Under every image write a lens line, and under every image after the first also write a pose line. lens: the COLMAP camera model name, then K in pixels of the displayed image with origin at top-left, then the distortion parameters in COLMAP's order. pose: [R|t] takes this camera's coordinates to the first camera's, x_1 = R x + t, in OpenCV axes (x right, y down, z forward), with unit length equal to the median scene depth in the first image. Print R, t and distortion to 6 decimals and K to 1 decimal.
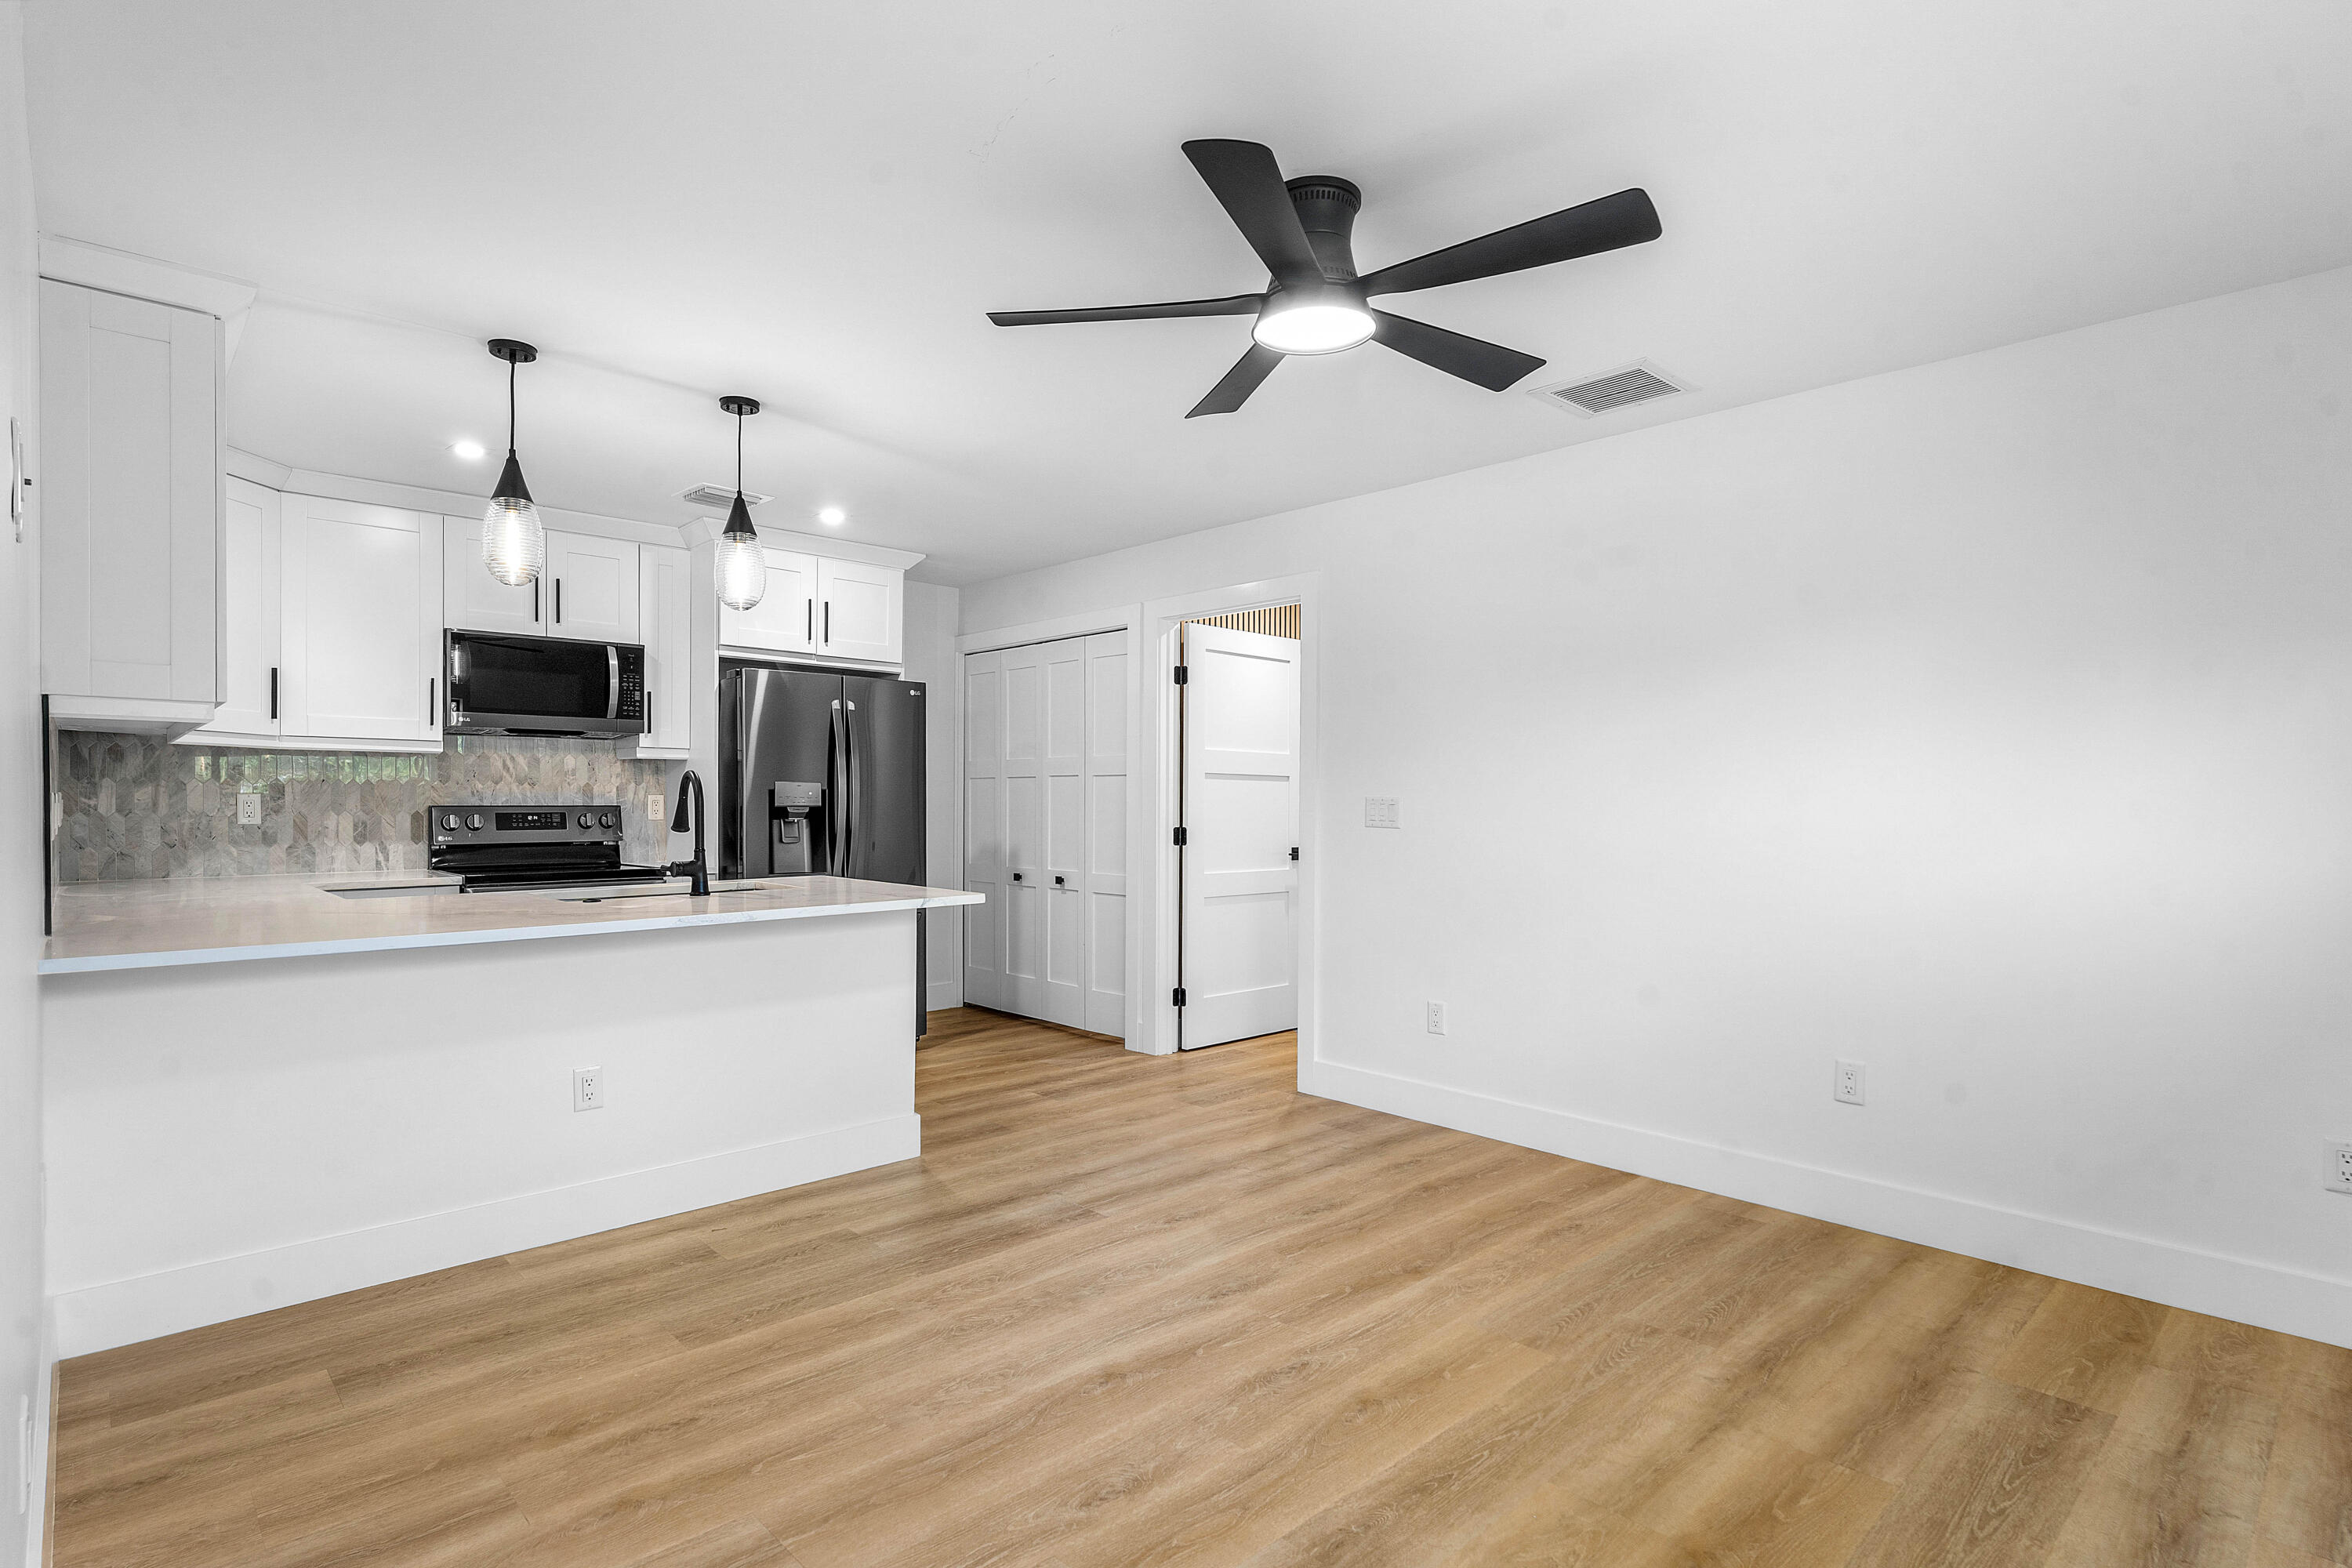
lens RADIAL K [[1171.6, 0, 1176.0], [0, 1171.6, 784.0], [0, 0, 1]] dist [0.000673, 0.000186]
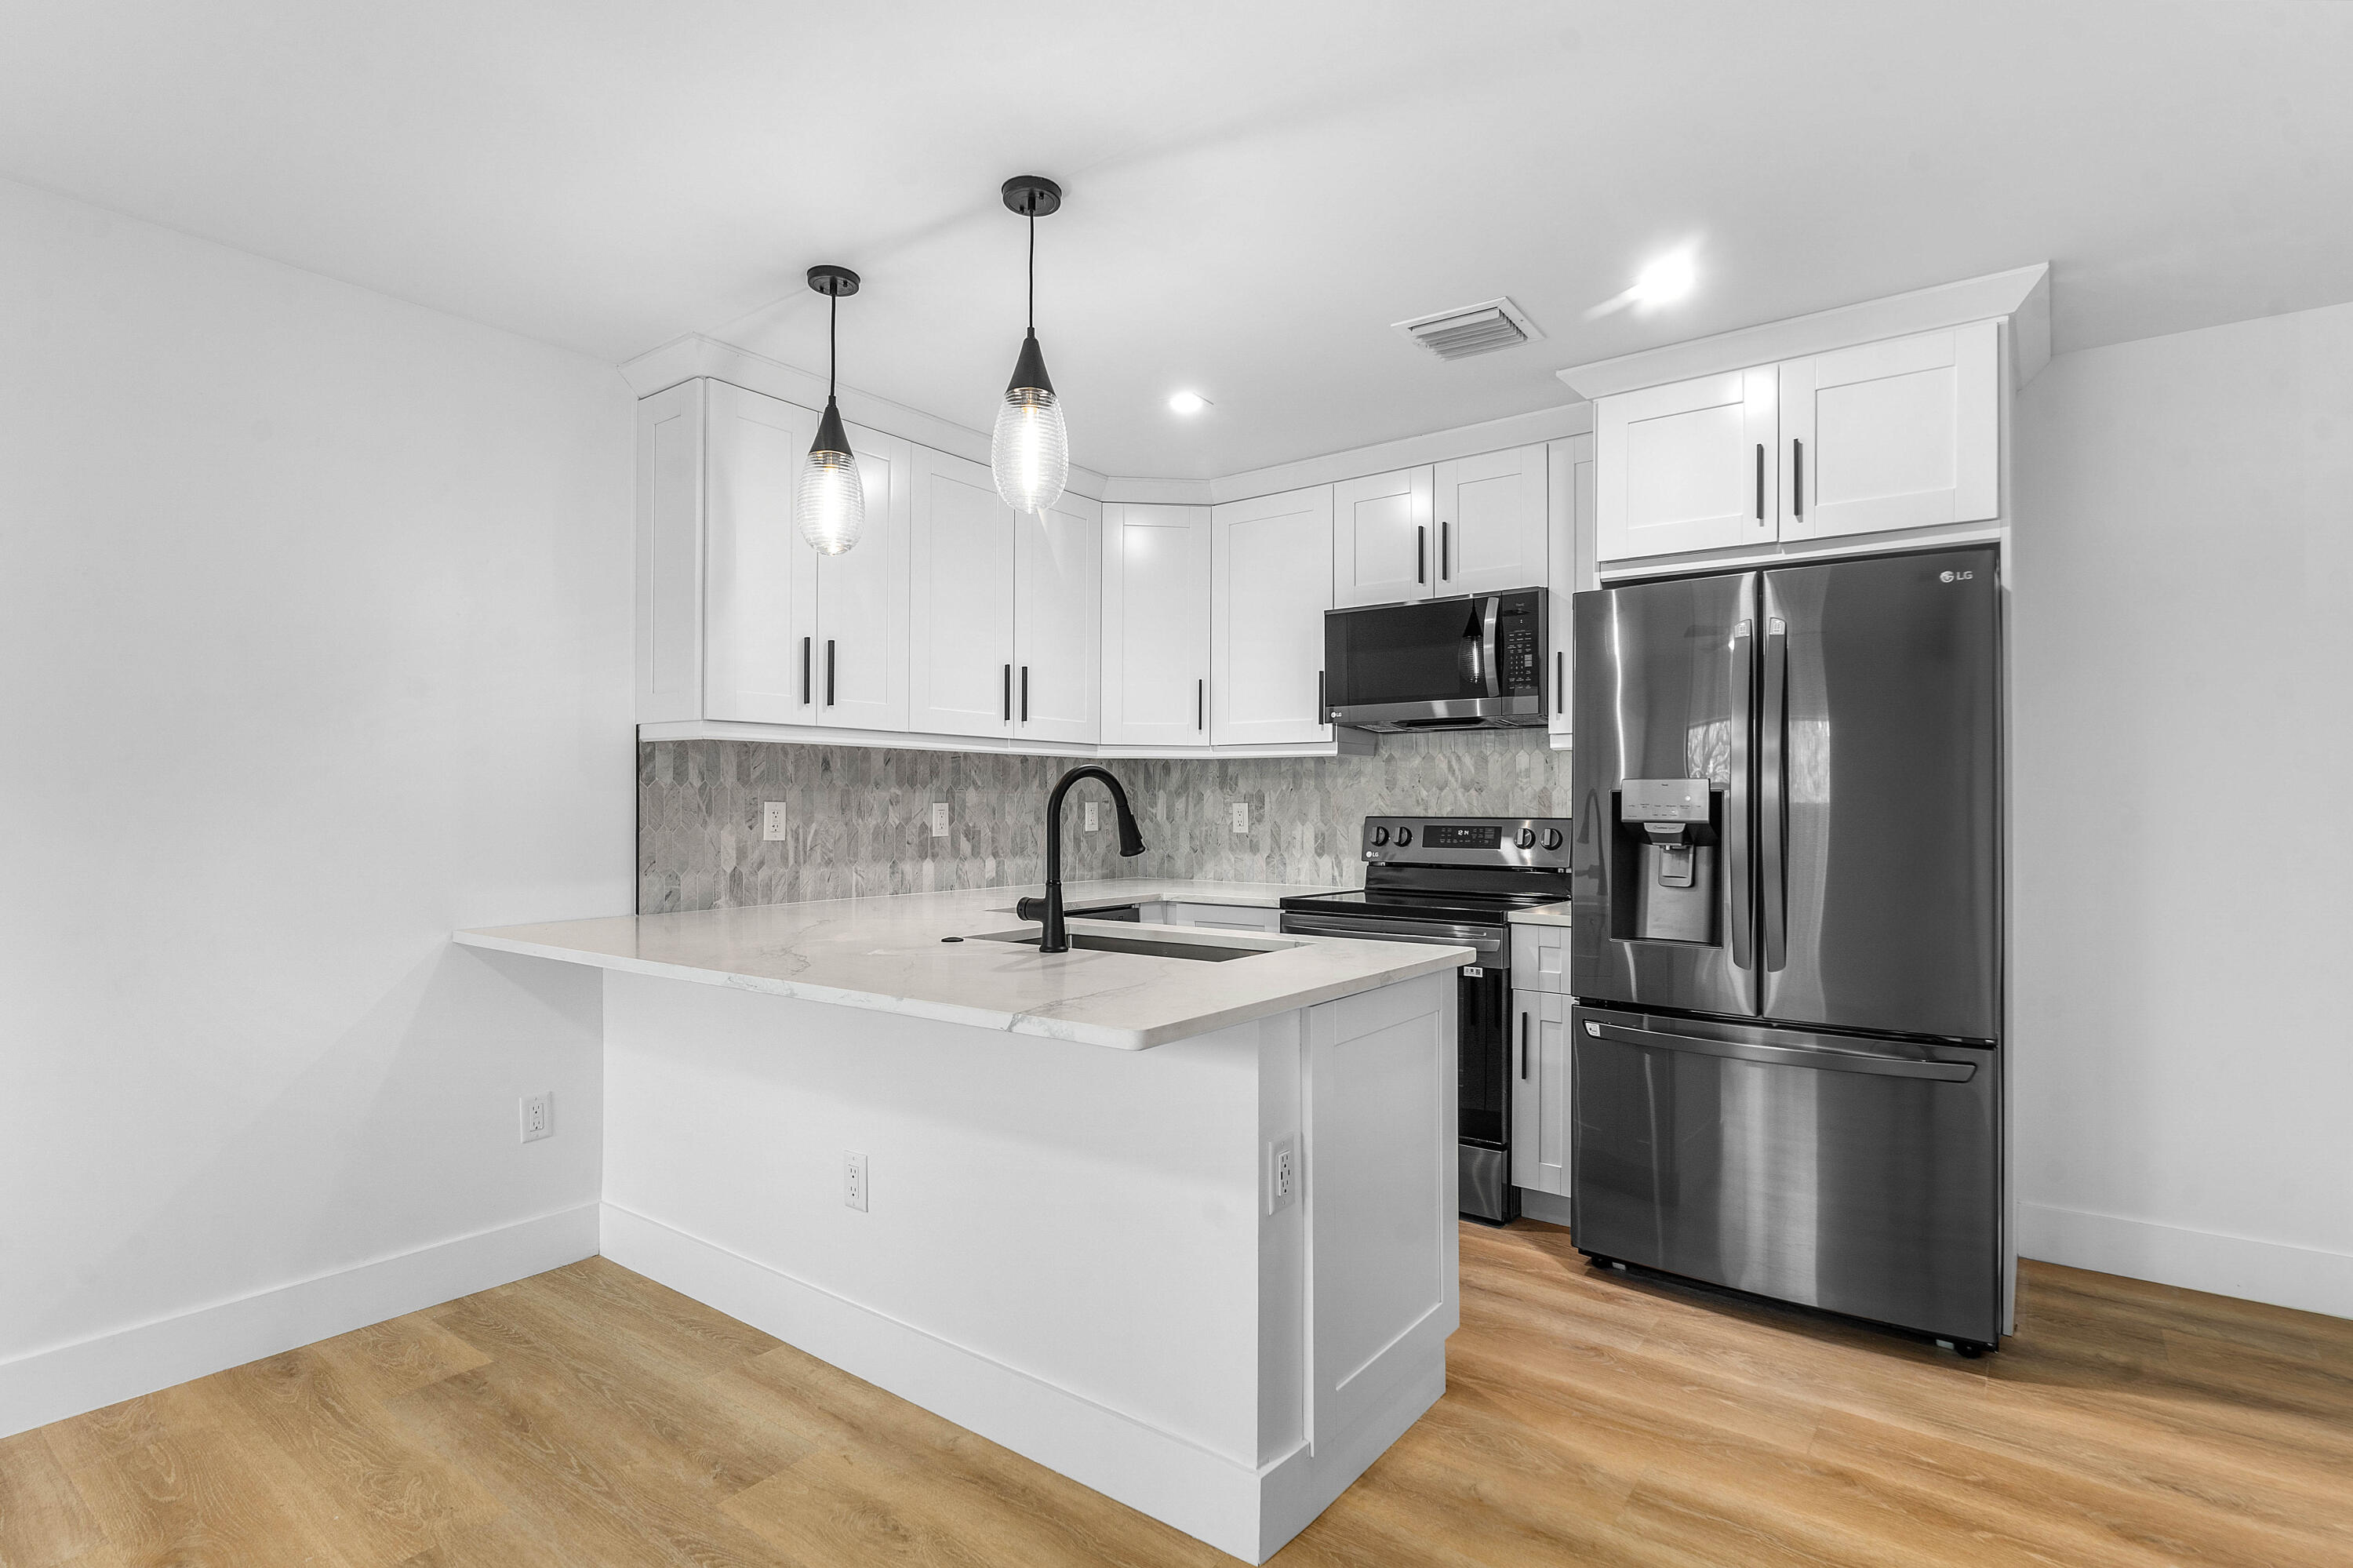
lens RADIAL K [[1144.4, 0, 1179.1], [0, 1144.4, 790.3], [0, 0, 1]] dist [-0.004303, 0.001330]
pose [[0.162577, -0.014351, -0.986591, 0.223659], [0.010608, 0.999862, -0.012796, 0.010154], [0.986639, -0.008385, 0.162707, 0.859226]]
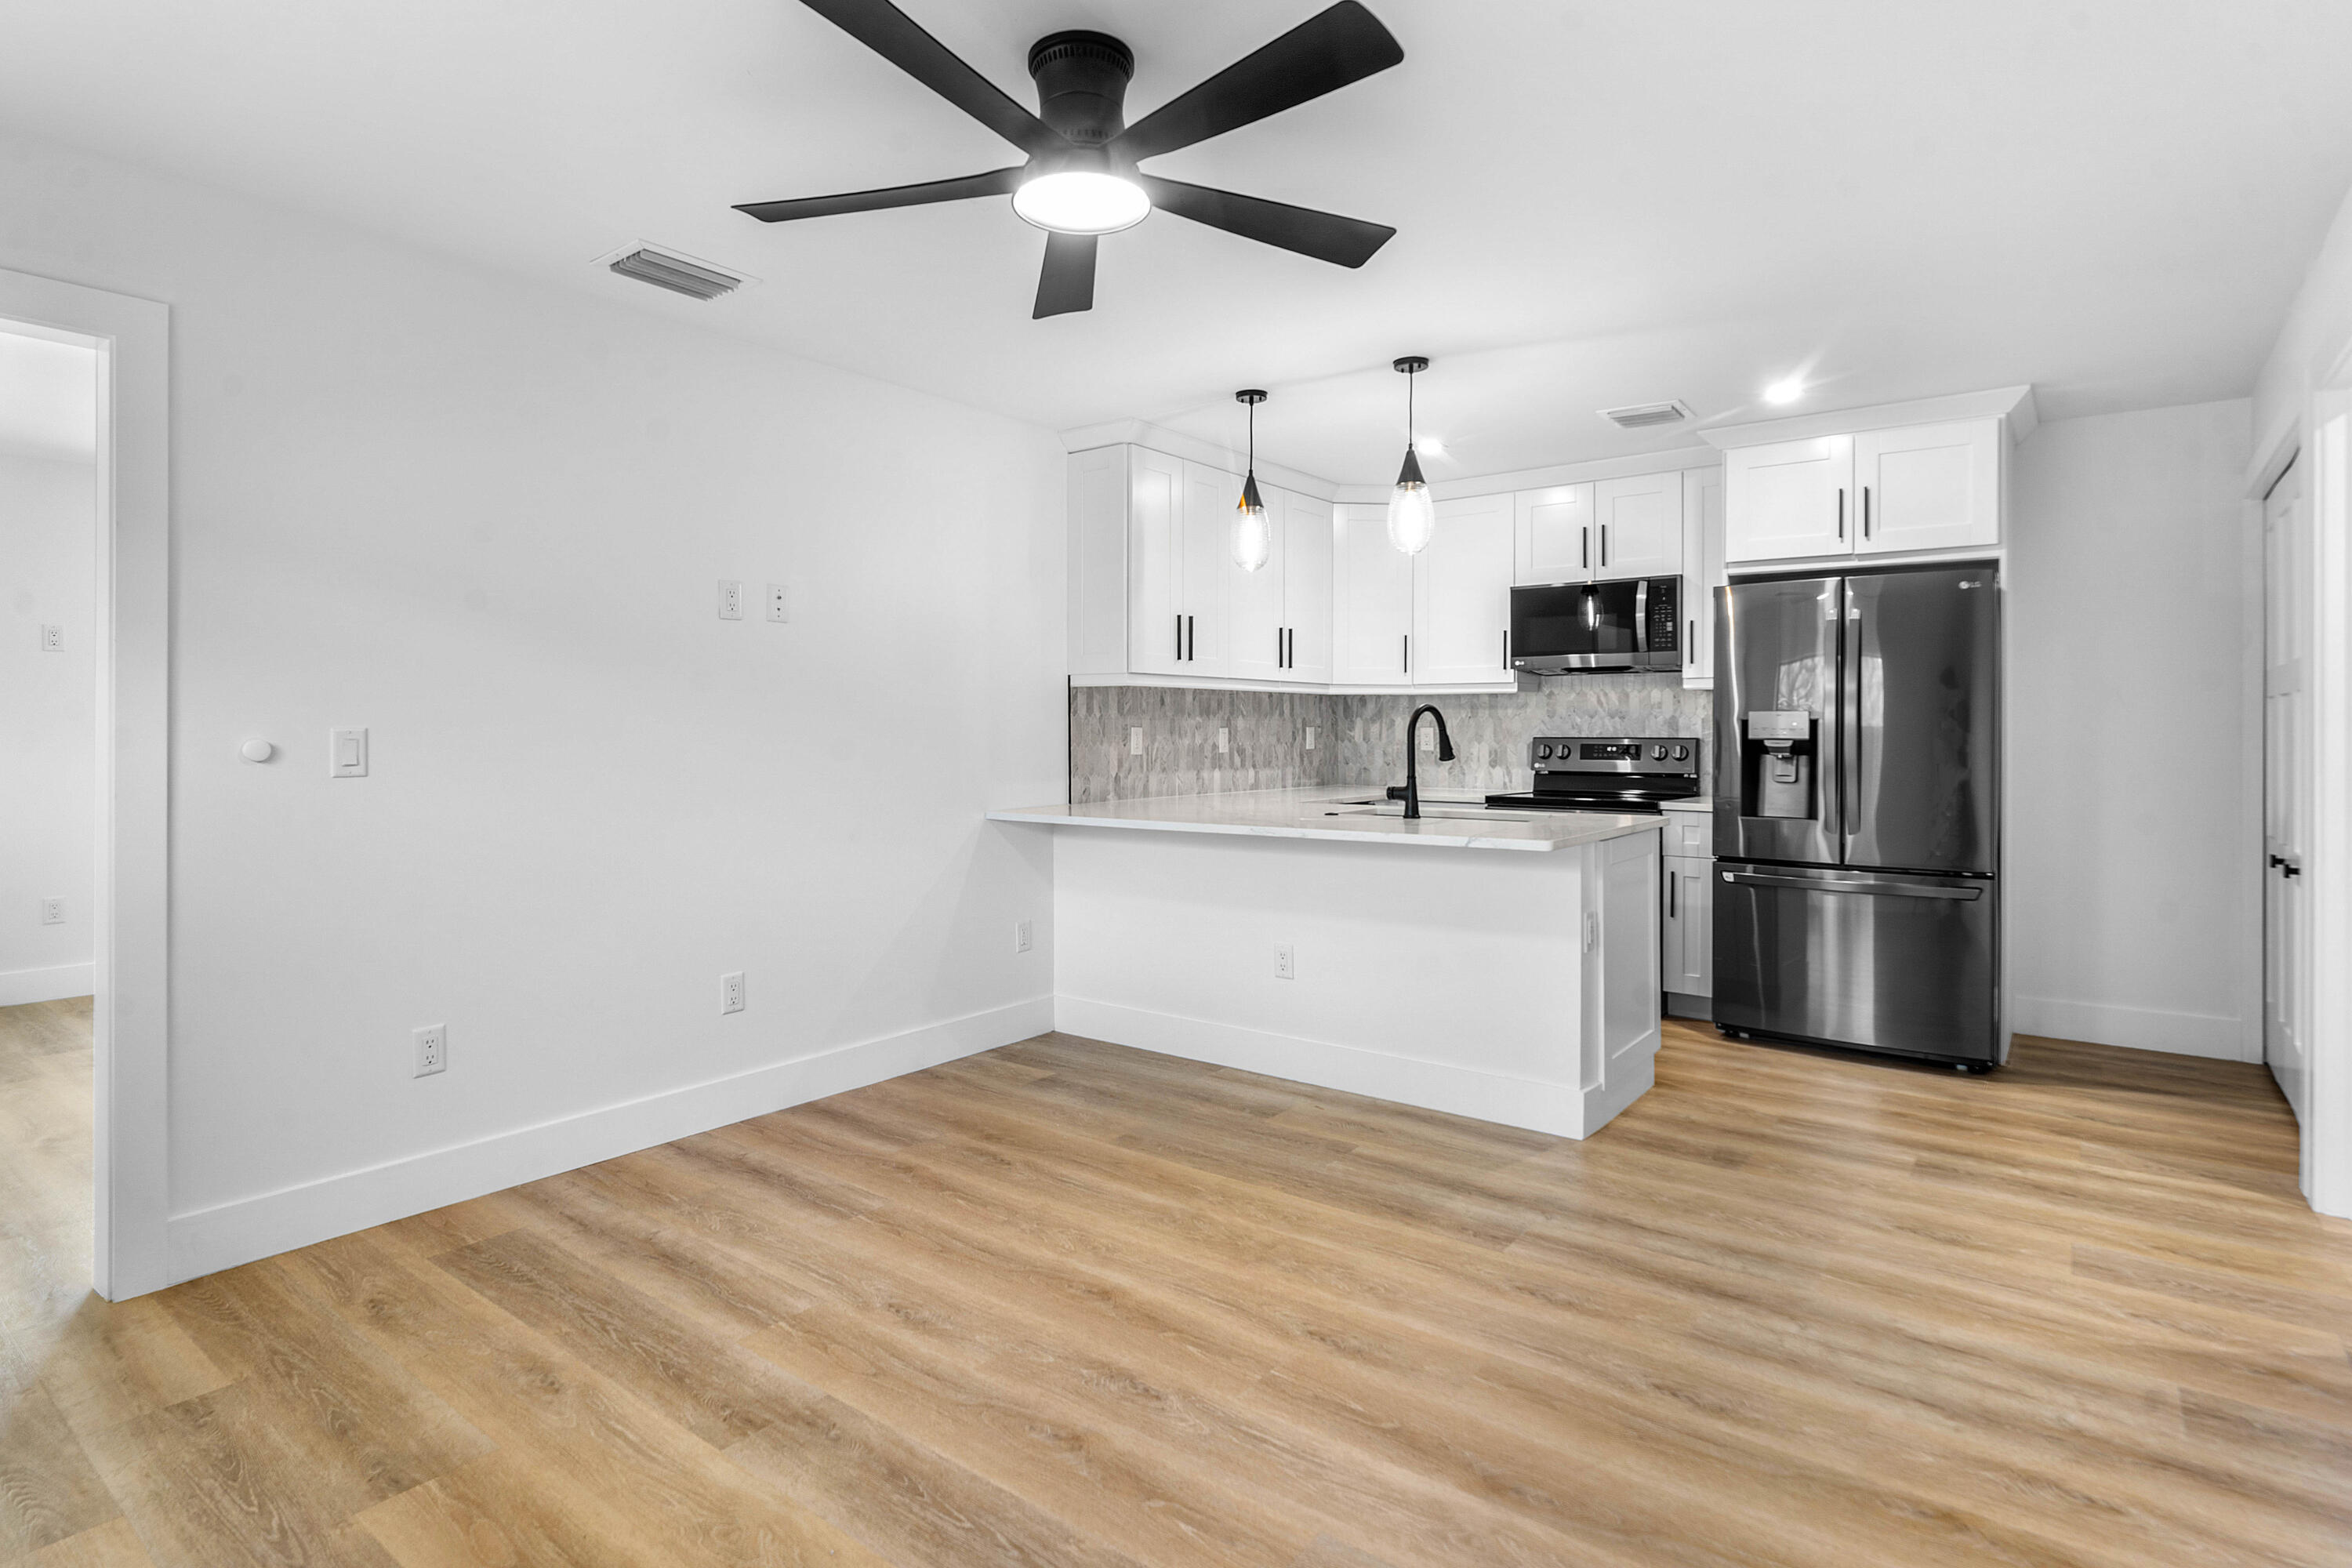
lens RADIAL K [[1204.3, 0, 1173.2], [0, 1204.3, 725.5], [0, 0, 1]] dist [0.006975, -0.000659]
pose [[0.158556, -0.005593, -0.987334, 0.596228], [0.012173, 0.999919, -0.003709, 0.007975], [0.987275, -0.011431, 0.158611, 0.536952]]
